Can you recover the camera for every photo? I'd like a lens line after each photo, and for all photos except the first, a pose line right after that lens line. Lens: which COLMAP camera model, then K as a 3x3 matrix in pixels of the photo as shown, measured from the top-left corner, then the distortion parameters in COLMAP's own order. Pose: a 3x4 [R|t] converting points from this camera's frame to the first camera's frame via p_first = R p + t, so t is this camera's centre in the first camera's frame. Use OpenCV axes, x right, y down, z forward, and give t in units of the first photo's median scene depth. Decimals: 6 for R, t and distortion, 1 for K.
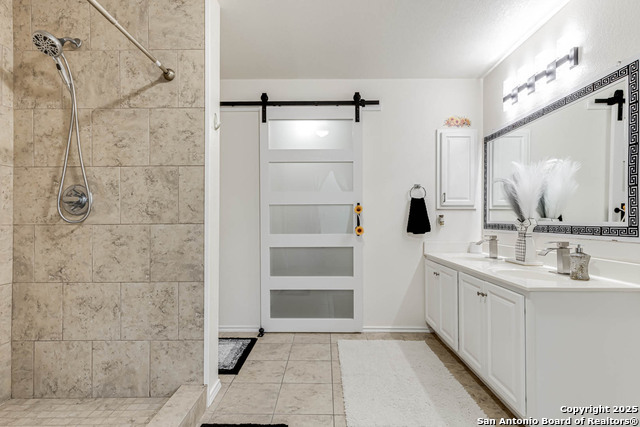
lens RADIAL K [[319.1, 0, 321.2], [0, 319.1, 213.2], [0, 0, 1]] dist [0.018959, -0.001421]
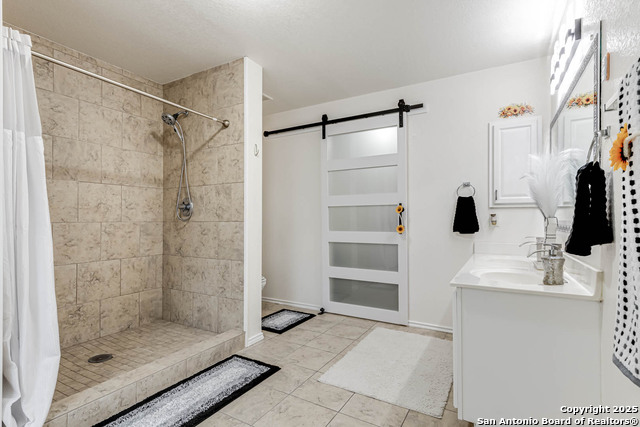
lens RADIAL K [[319.1, 0, 319.4], [0, 319.1, 211.5], [0, 0, 1]] dist [0.018959, -0.001421]
pose [[0.870712, -0.011601, -0.491656, 0.644661], [0.009602, 0.999932, -0.006590, 0.000069], [0.491699, 0.001017, 0.870765, -0.101577]]
